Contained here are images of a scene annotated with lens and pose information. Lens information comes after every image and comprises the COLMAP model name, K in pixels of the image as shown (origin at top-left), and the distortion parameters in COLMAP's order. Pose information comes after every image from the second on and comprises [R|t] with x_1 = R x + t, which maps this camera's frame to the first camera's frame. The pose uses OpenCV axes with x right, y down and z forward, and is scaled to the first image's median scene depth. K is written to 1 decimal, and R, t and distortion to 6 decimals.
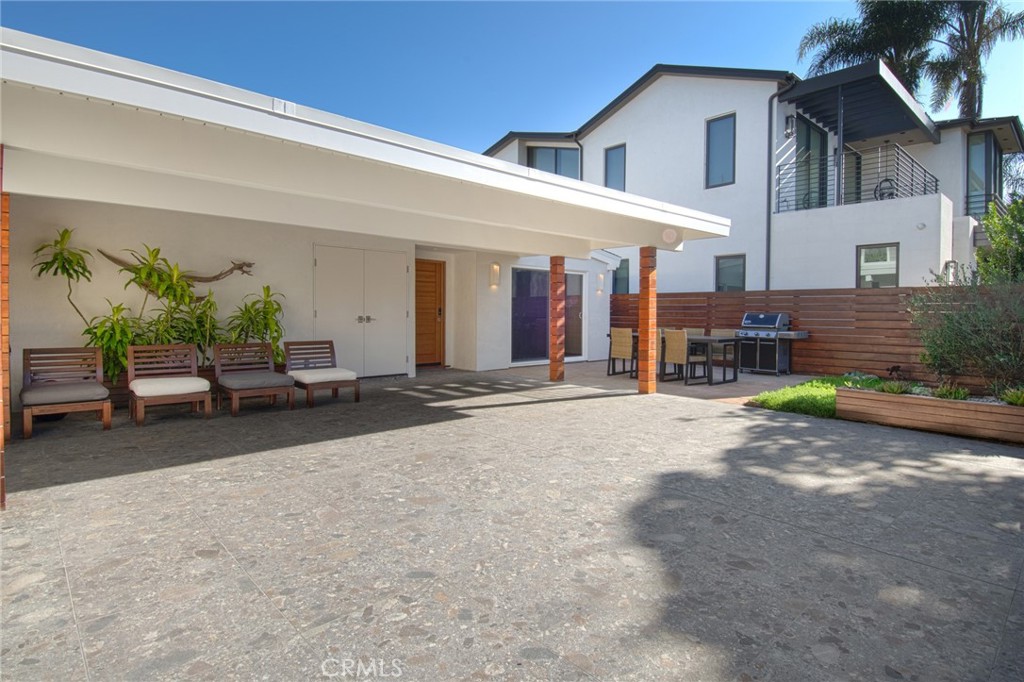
lens RADIAL K [[531.7, 0, 512.5], [0, 531.7, 310.2], [0, 0, 1]] dist [0.001011, 0.000236]
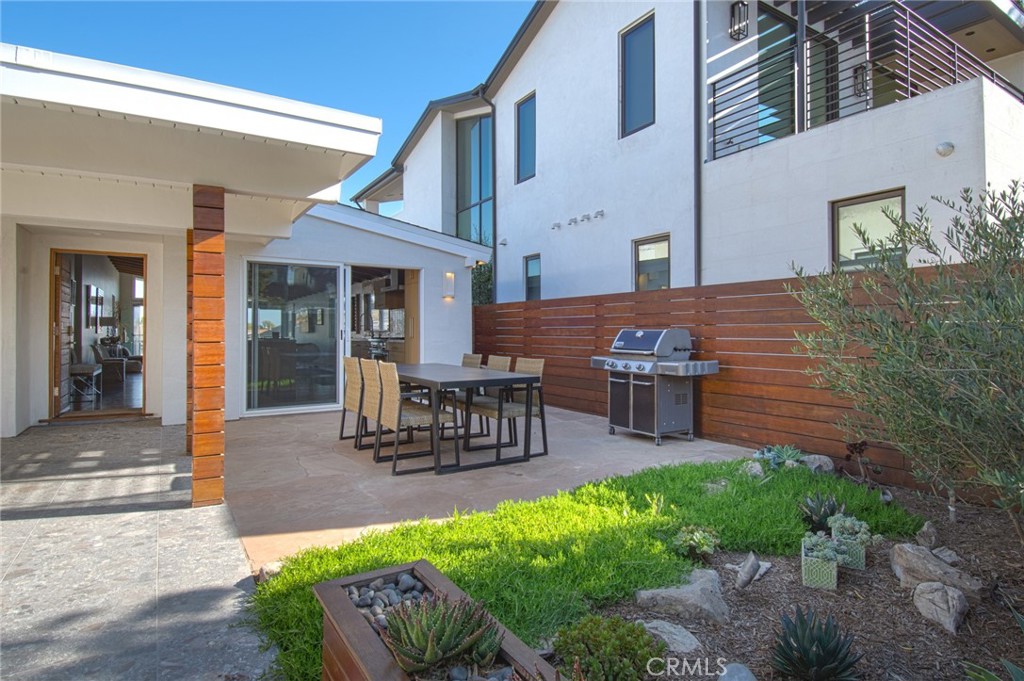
lens RADIAL K [[529.3, 0, 512.1], [0, 529.3, 325.6], [0, 0, 1]] dist [0.002030, 0.000218]
pose [[0.984686, -0.009105, -0.174102, 0.418668], [0.008615, 0.999957, -0.003569, 0.003471], [0.174127, 0.002014, 0.984721, 0.412469]]
